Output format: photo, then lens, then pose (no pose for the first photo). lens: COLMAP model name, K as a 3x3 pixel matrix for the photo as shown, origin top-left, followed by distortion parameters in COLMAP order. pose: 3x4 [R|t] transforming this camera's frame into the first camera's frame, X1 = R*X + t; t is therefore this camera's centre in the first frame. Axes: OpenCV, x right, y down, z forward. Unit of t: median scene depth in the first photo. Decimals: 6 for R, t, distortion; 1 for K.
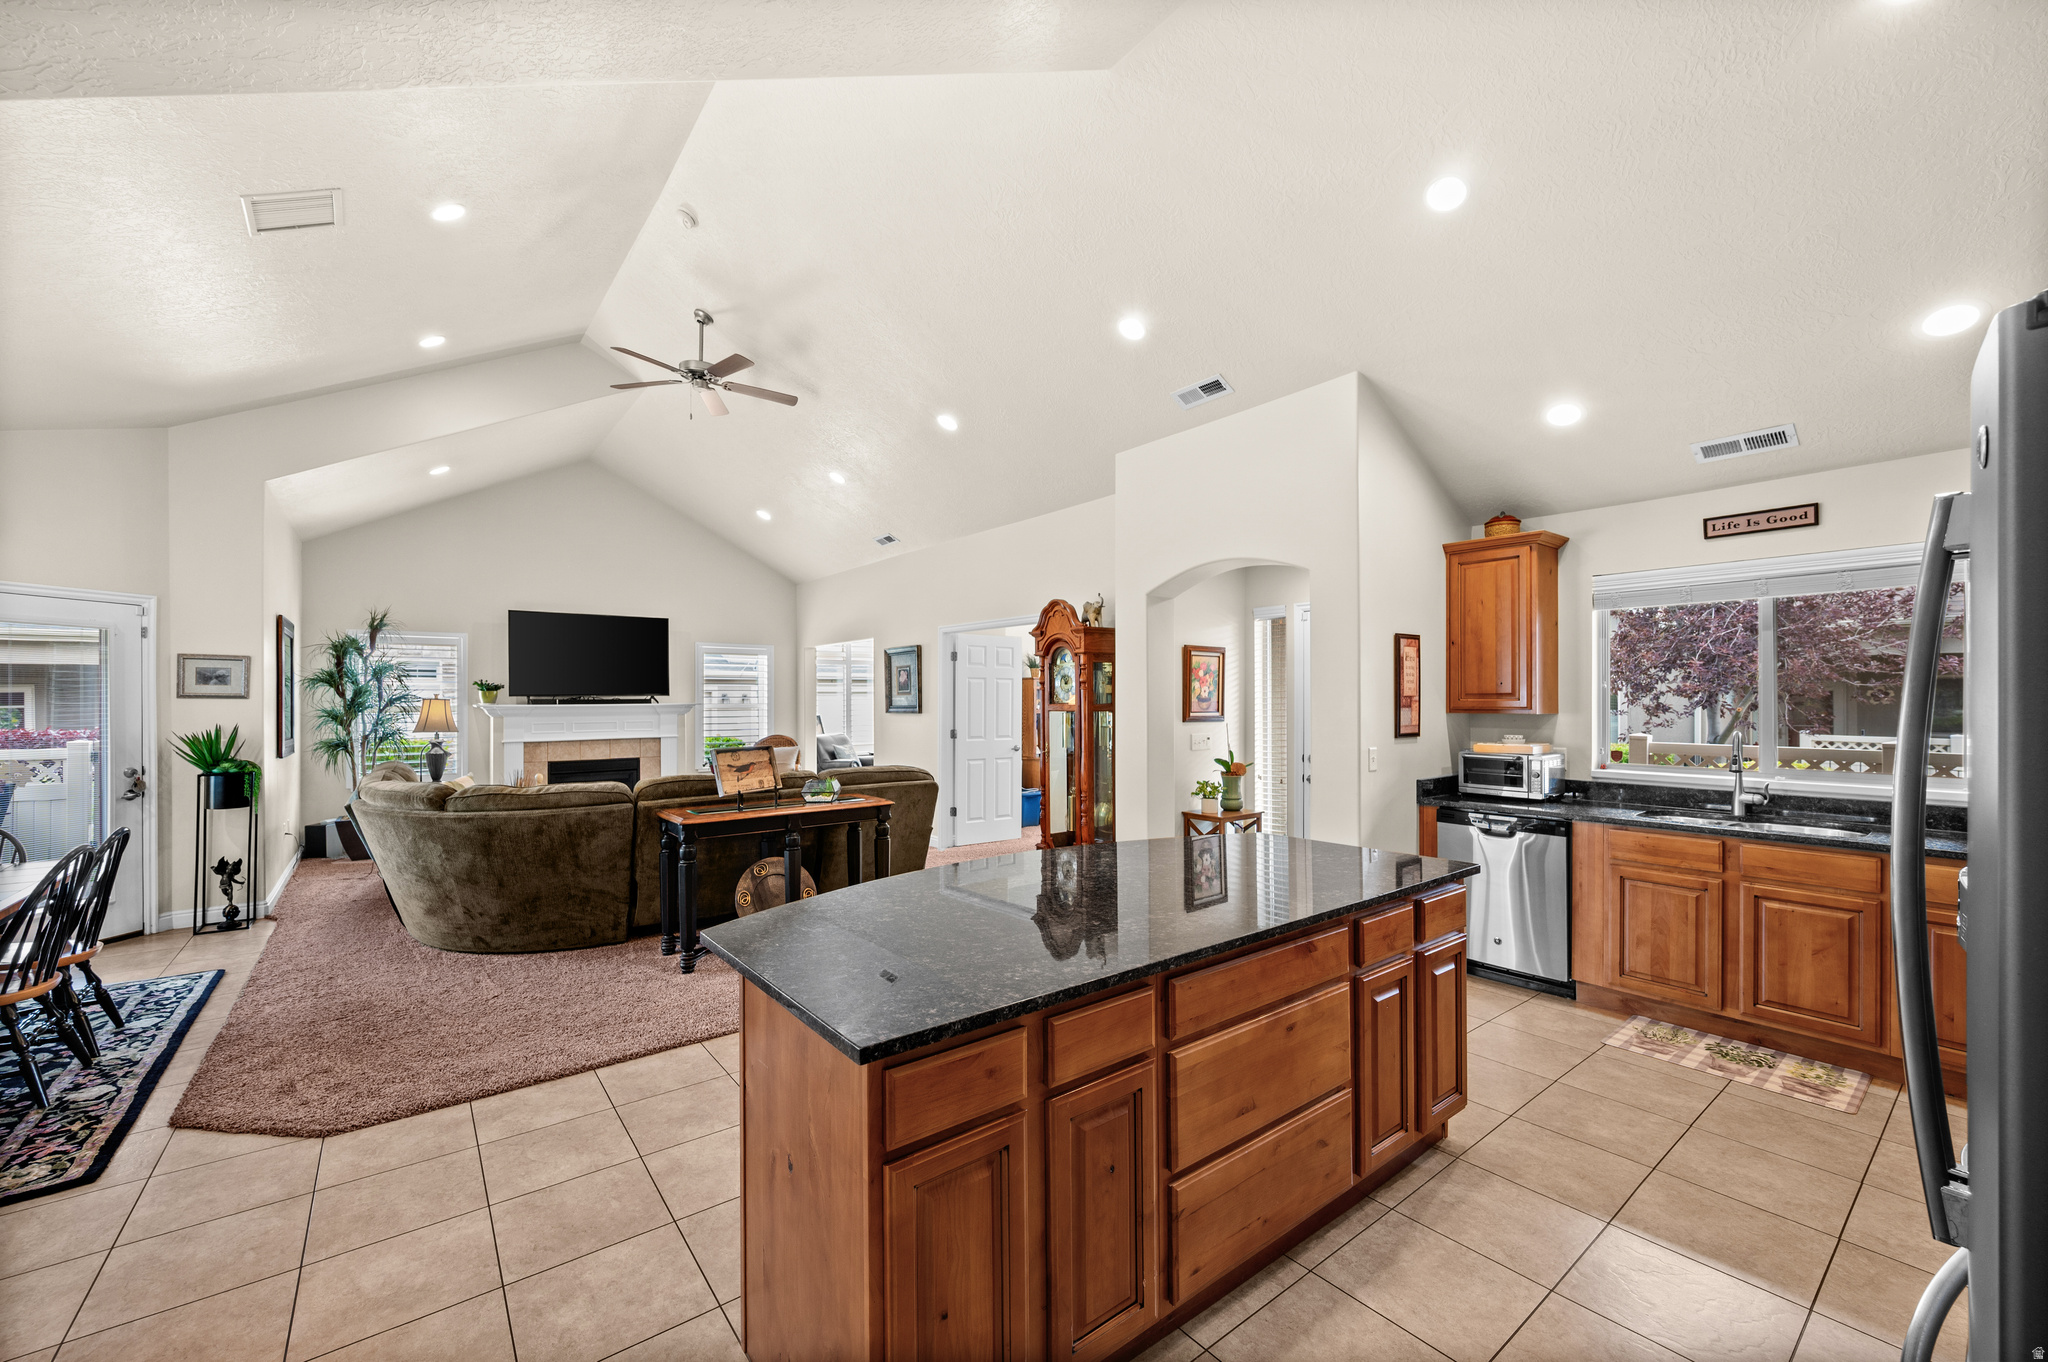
lens RADIAL K [[811.5, 0, 1025.0], [0, 811.5, 695.7], [0, 0, 1]] dist [-0.002663, 0.000321]
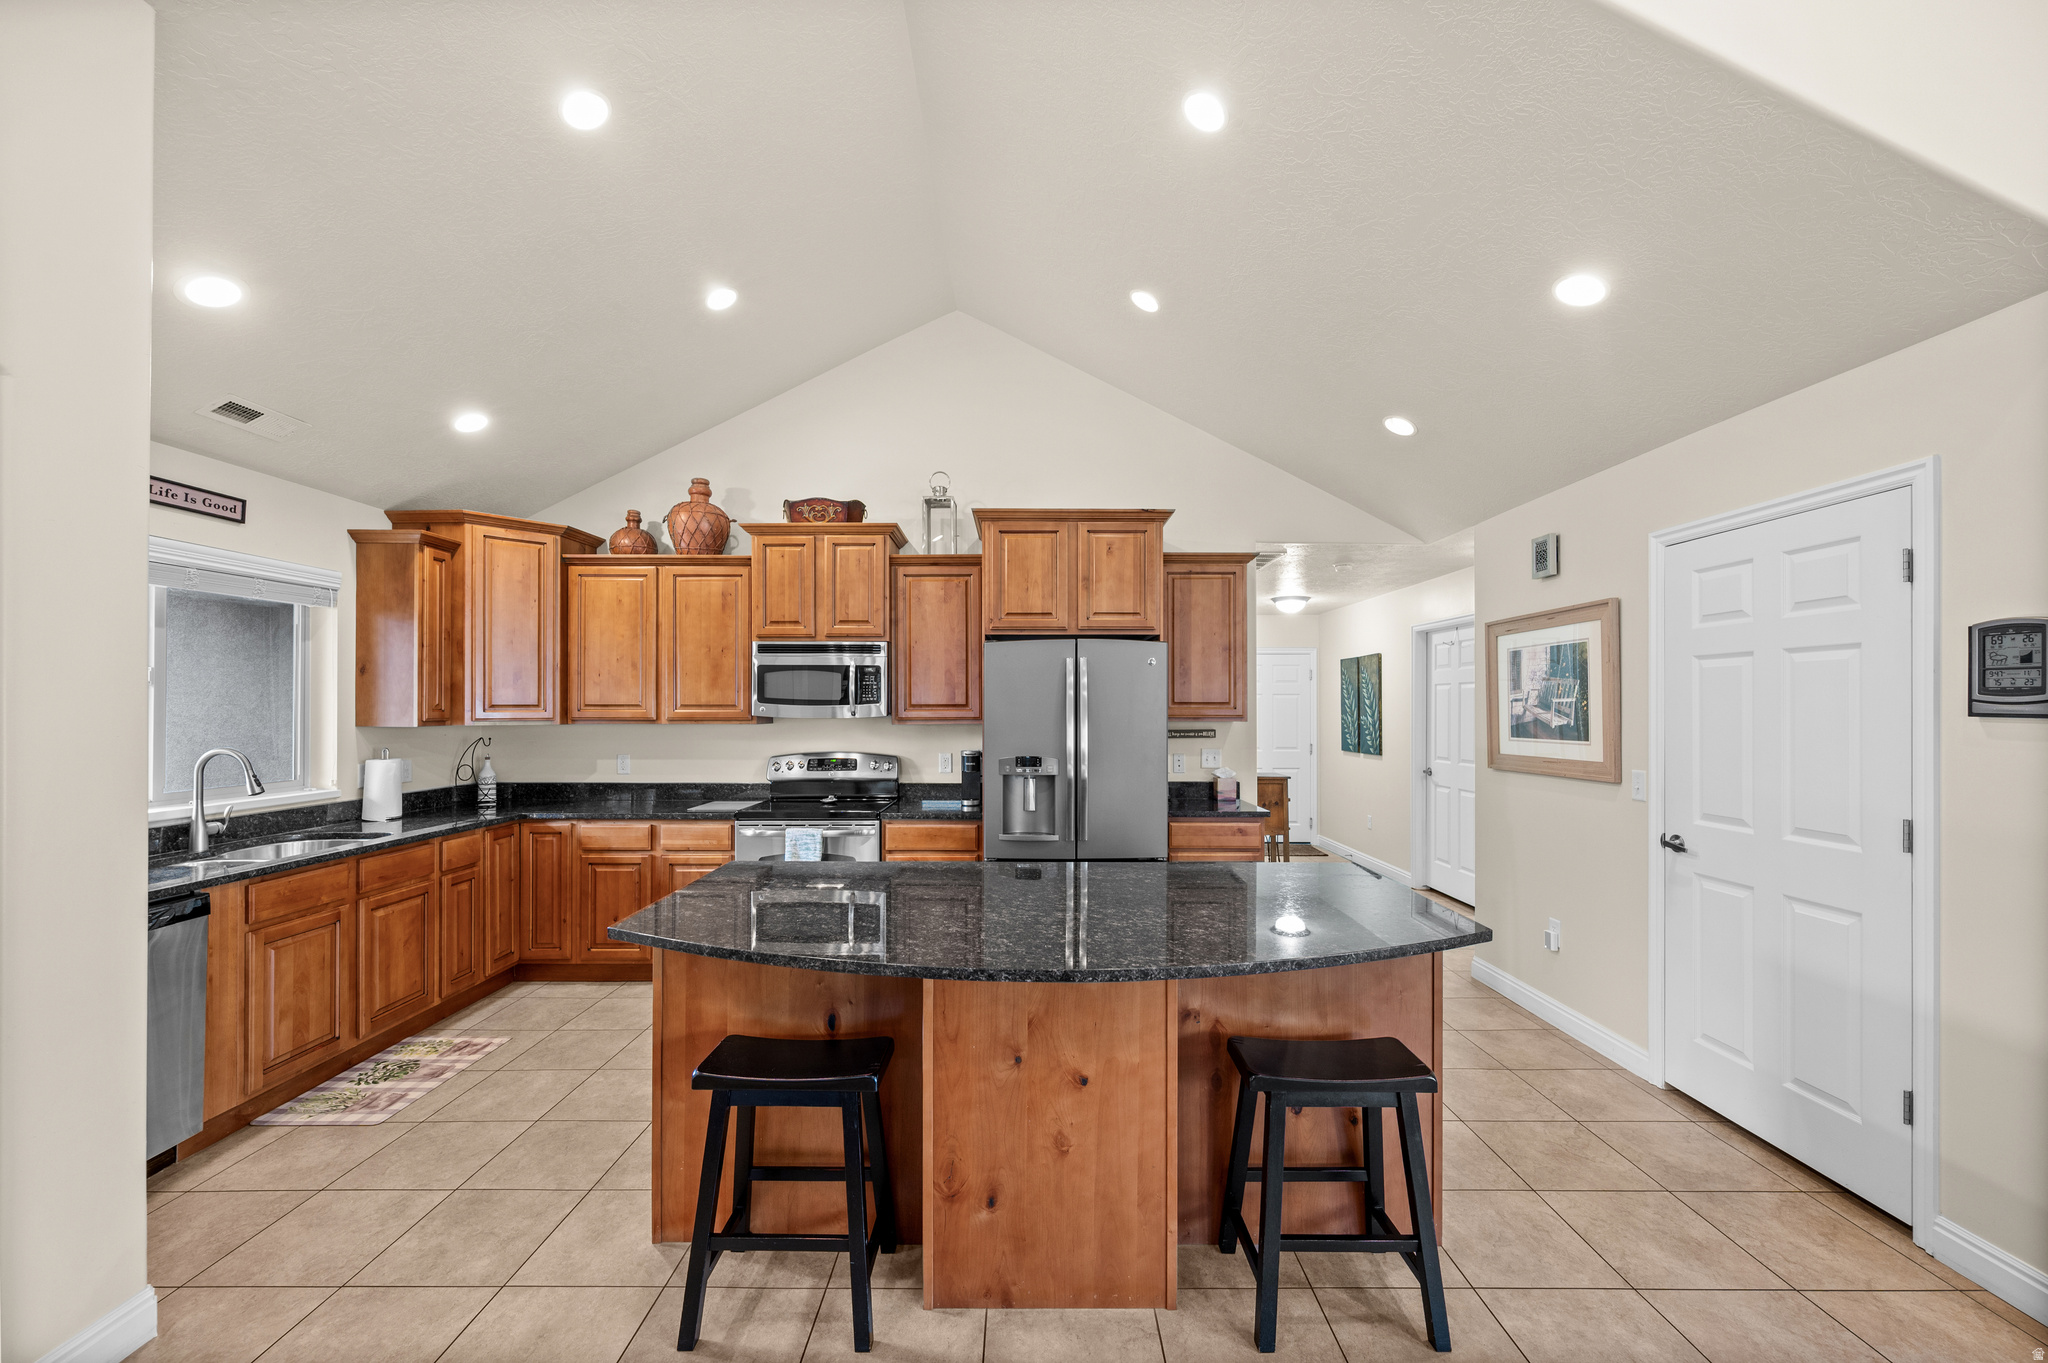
lens RADIAL K [[811.5, 0, 1019.8], [0, 811.5, 707.8], [0, 0, 1]] dist [-0.002663, 0.000321]
pose [[-0.784328, 0.002514, 0.620341, -0.194459], [0.000938, 0.999995, -0.002867, 0.003249], [-0.620346, -0.001667, -0.784327, 0.759856]]
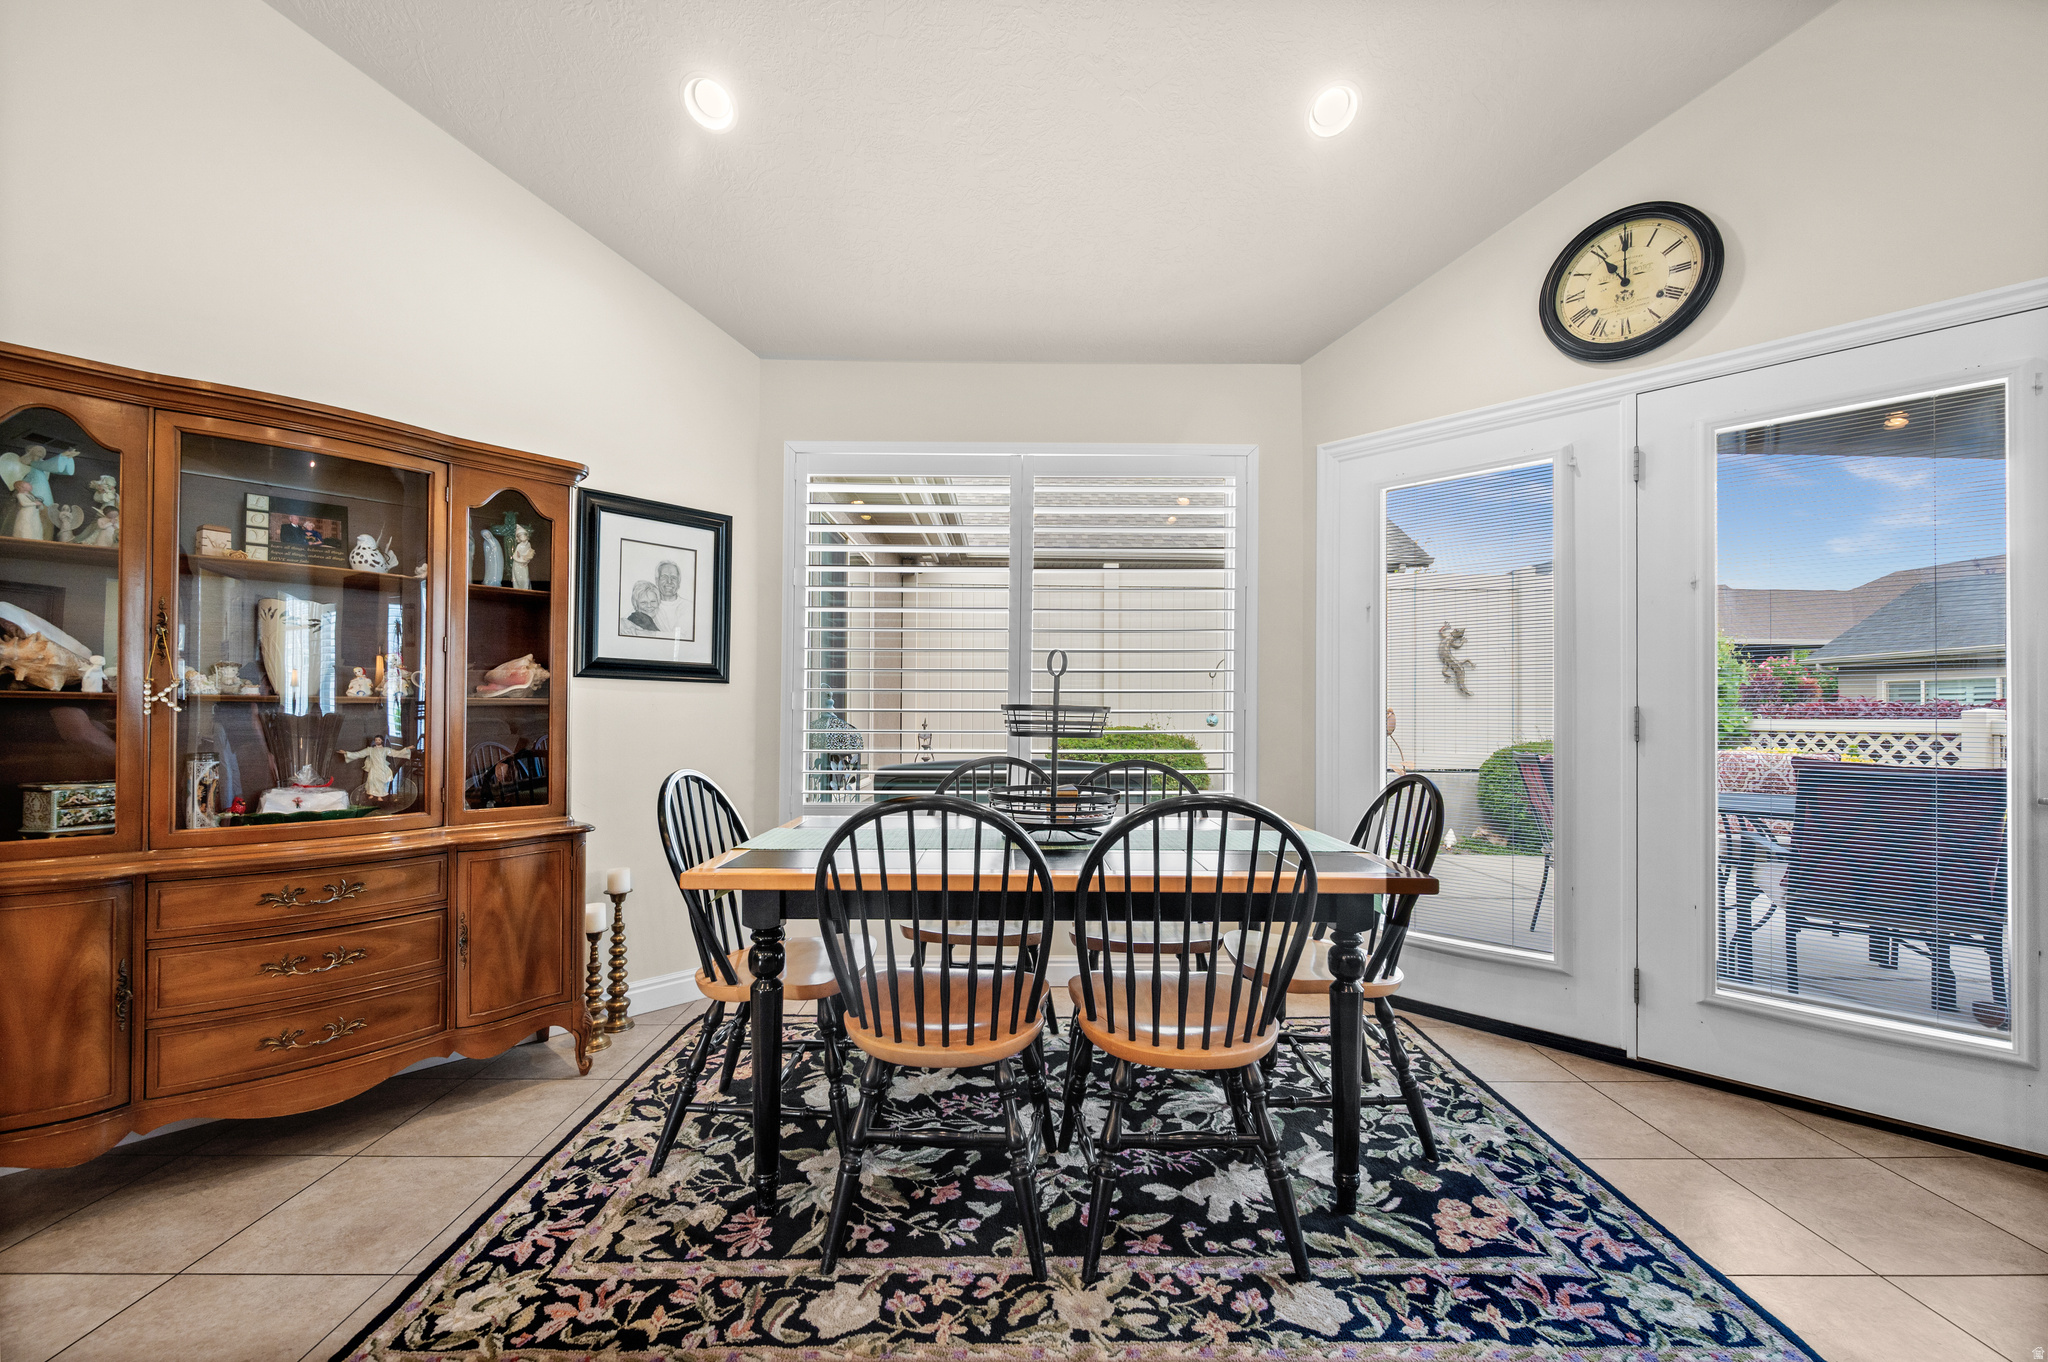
lens RADIAL K [[811.5, 0, 1032.2], [0, 811.5, 705.6], [0, 0, 1]] dist [-0.002663, 0.000321]
pose [[-0.599766, -0.009270, -0.800122, -0.448079], [-0.004999, 0.999957, -0.007837, 0.074697], [0.800160, -0.000701, -0.599786, 0.736218]]
